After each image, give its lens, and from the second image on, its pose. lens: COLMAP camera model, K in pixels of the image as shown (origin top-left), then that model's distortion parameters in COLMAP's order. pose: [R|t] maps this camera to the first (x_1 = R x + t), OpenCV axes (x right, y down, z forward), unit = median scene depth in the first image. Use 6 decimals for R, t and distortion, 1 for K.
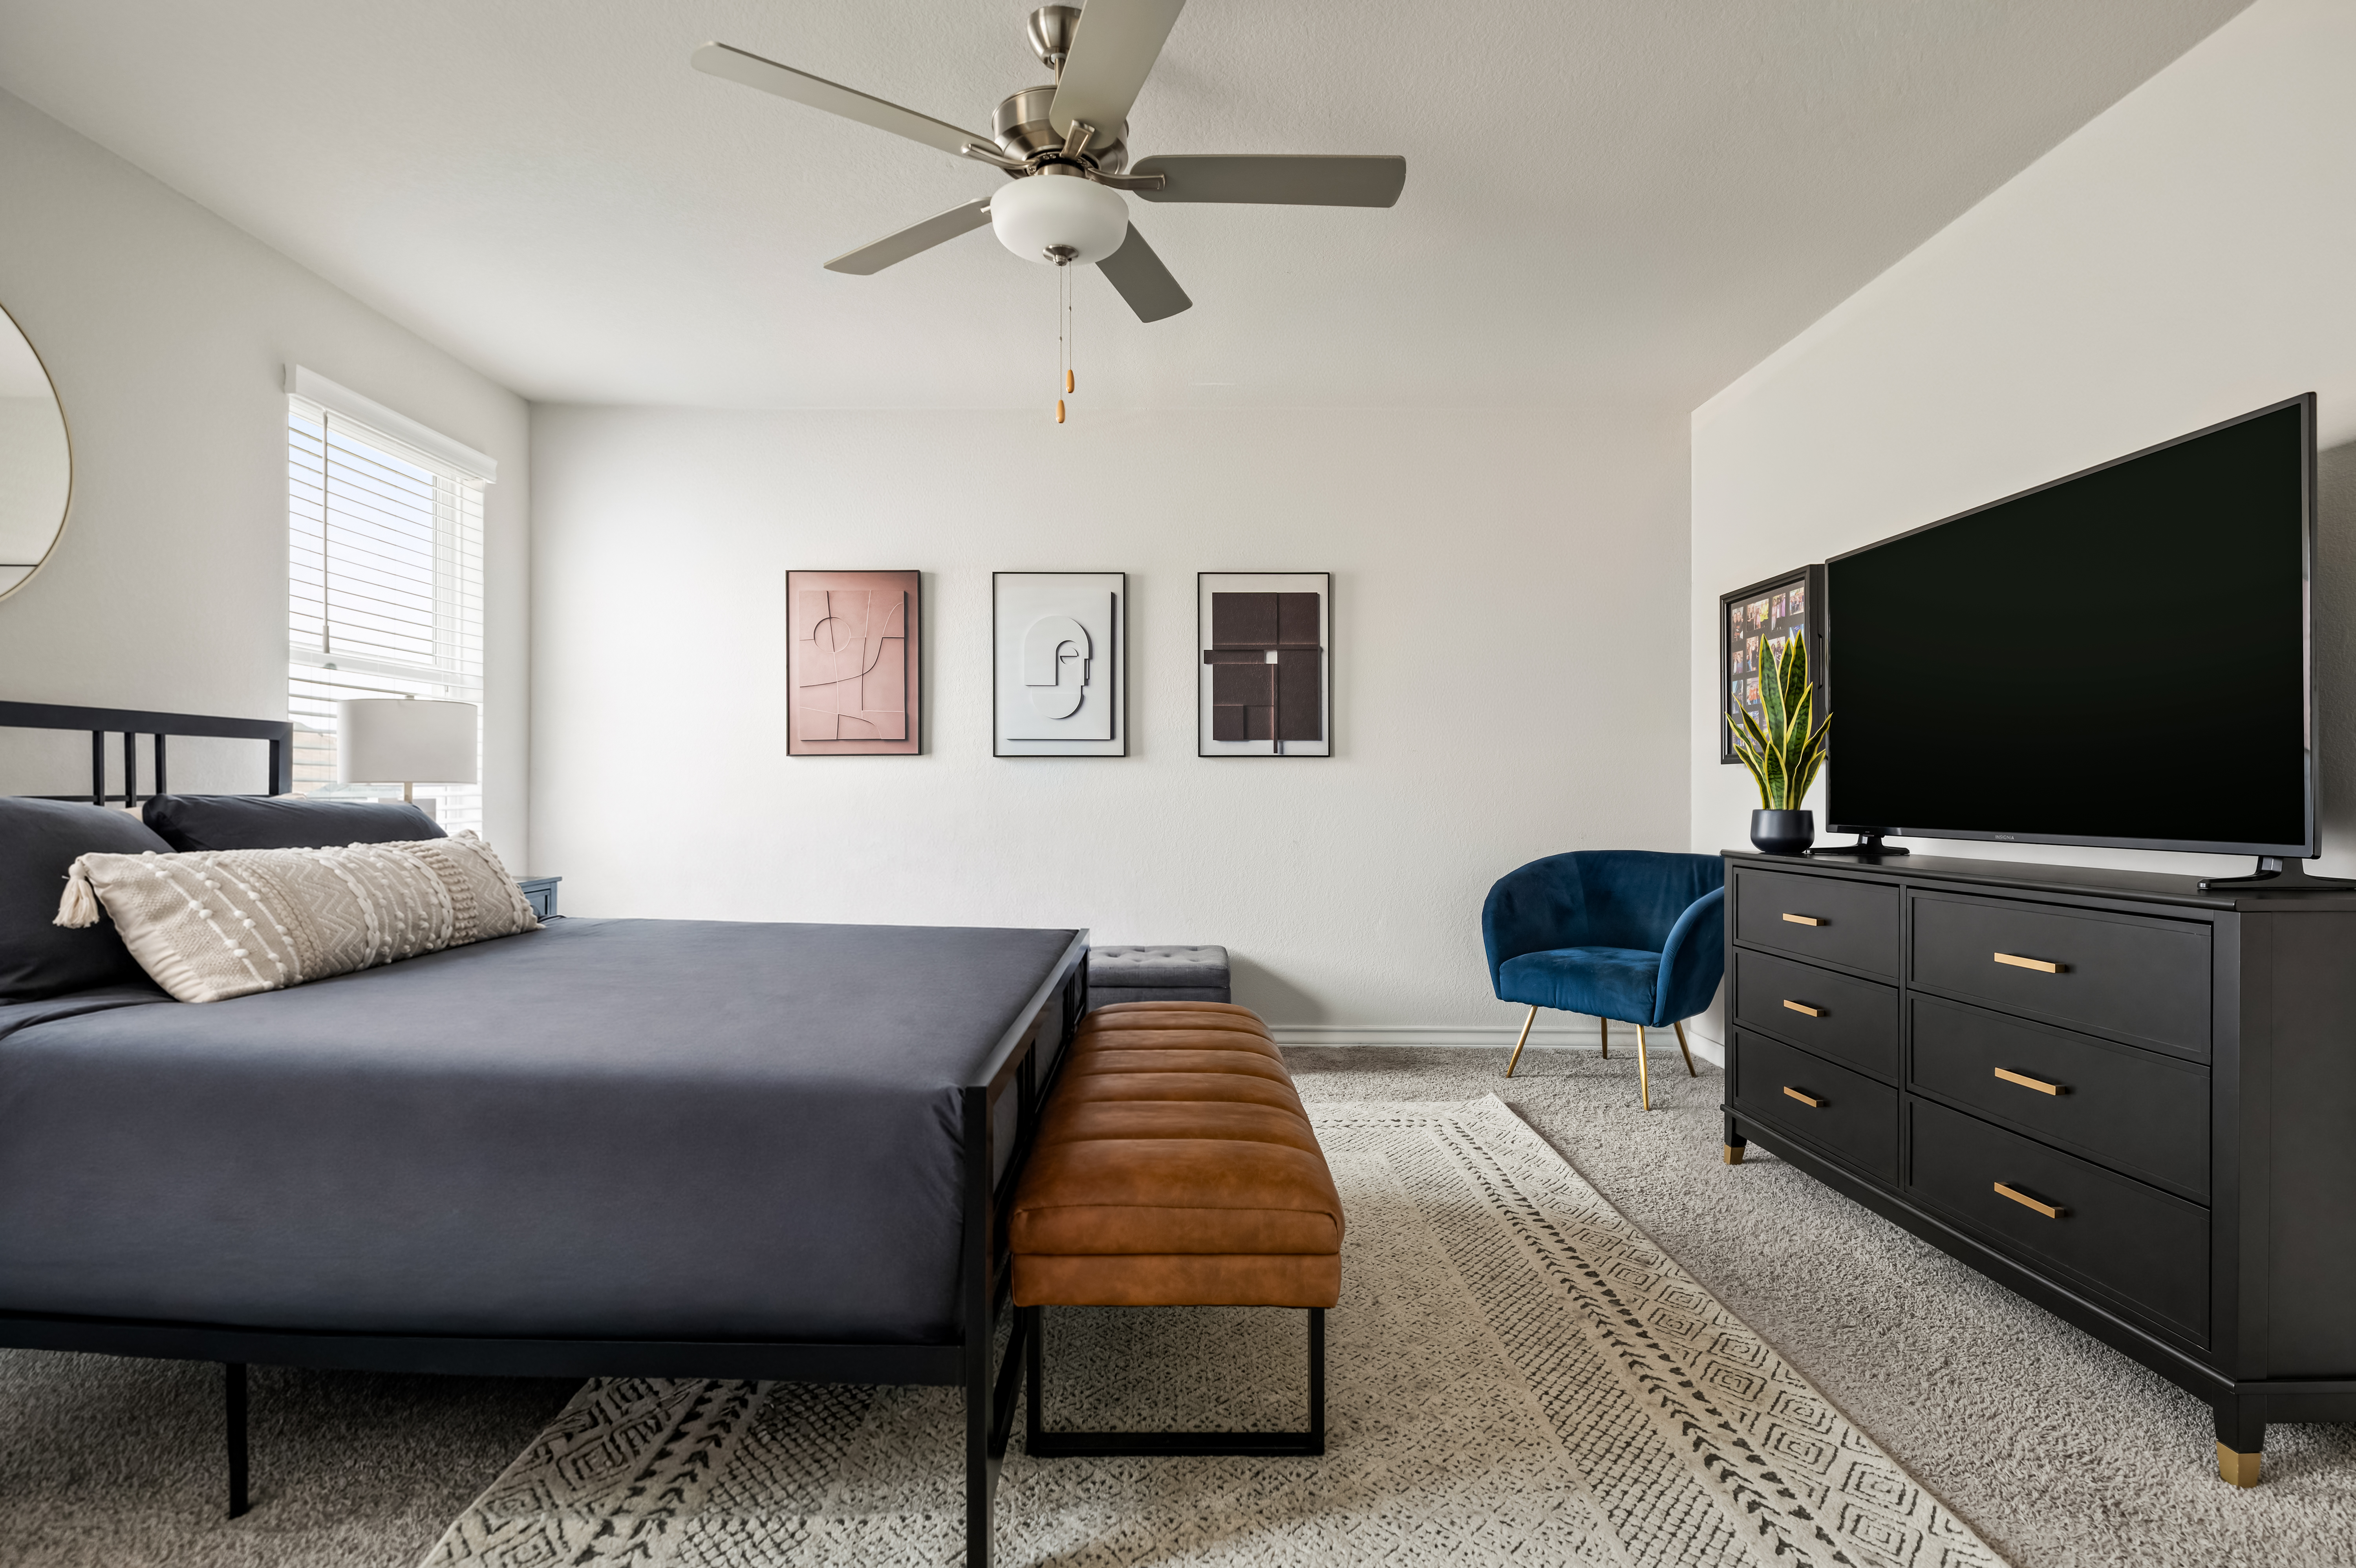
lens RADIAL K [[1151.6, 0, 1178.0], [0, 1151.6, 784.0], [0, 0, 1]] dist [0.005681, -0.000932]
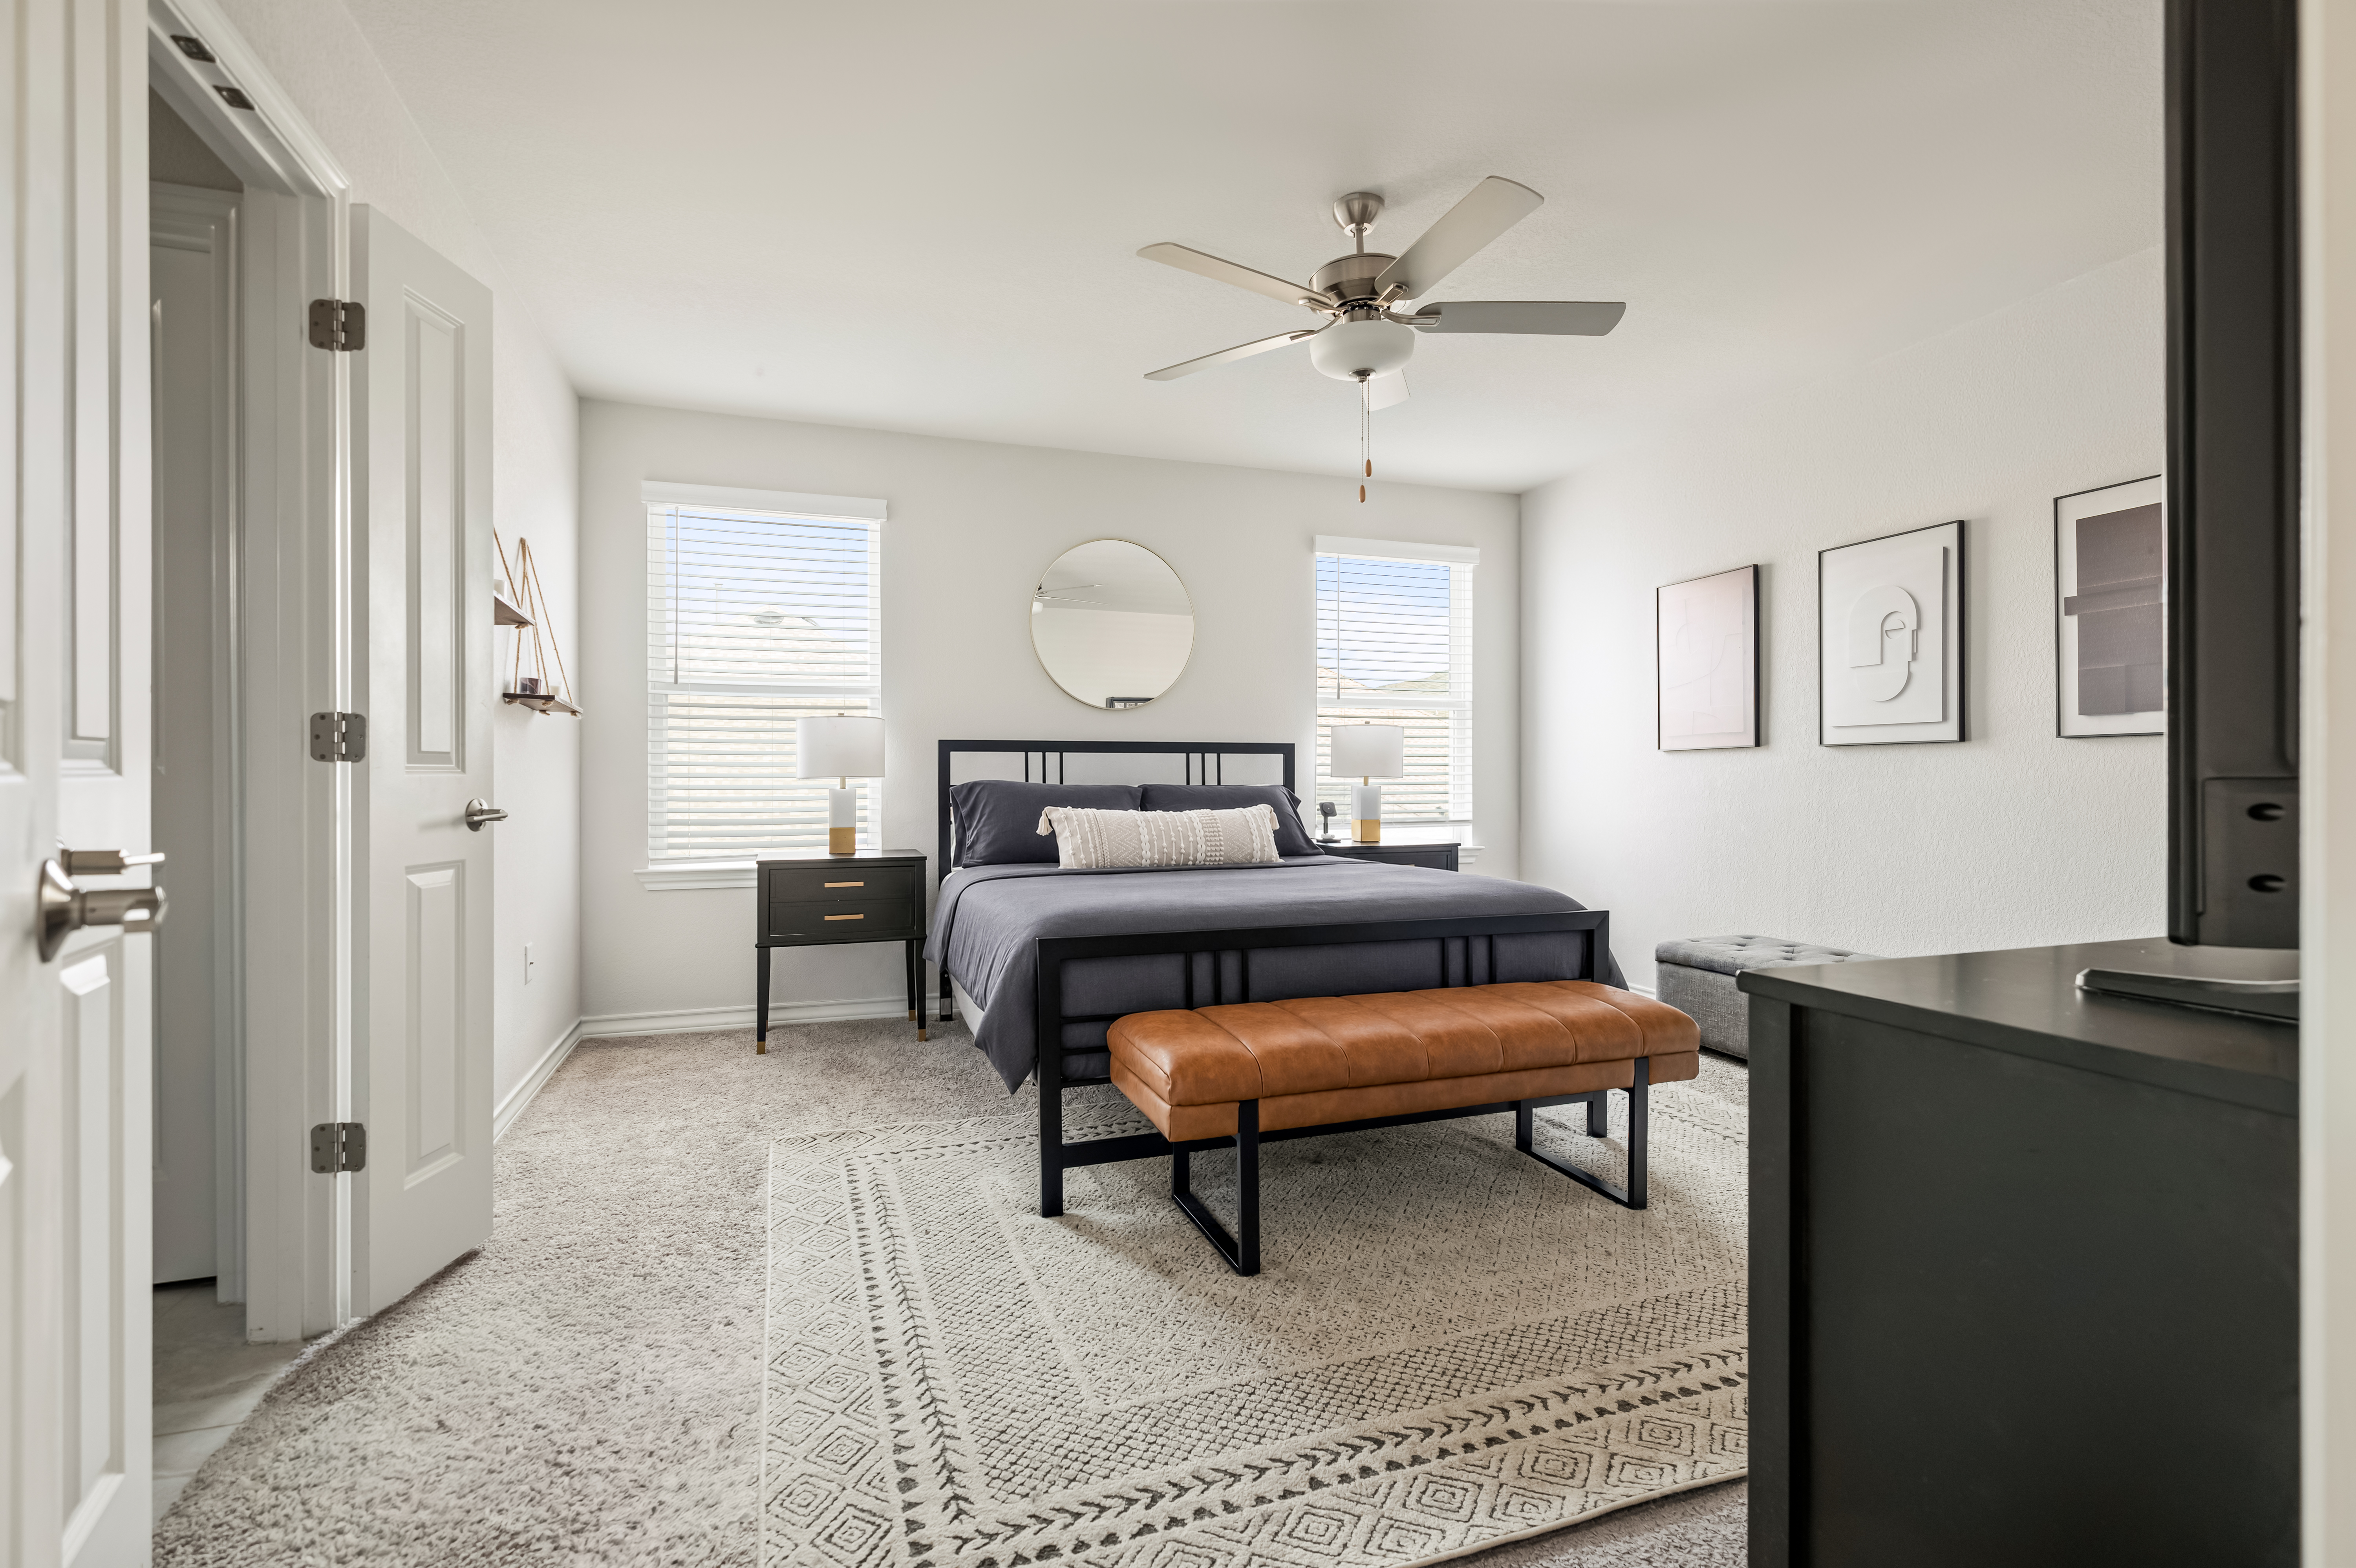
lens RADIAL K [[1107.6, 0, 1178.0], [0, 1107.6, 784.0], [0, 0, 1]] dist [-0.002155, -0.000117]
pose [[0.298854, 0.003585, -0.954292, 0.832758], [0.006061, 0.999966, 0.005655, -0.001445], [0.954280, -0.007474, 0.298822, 0.339353]]
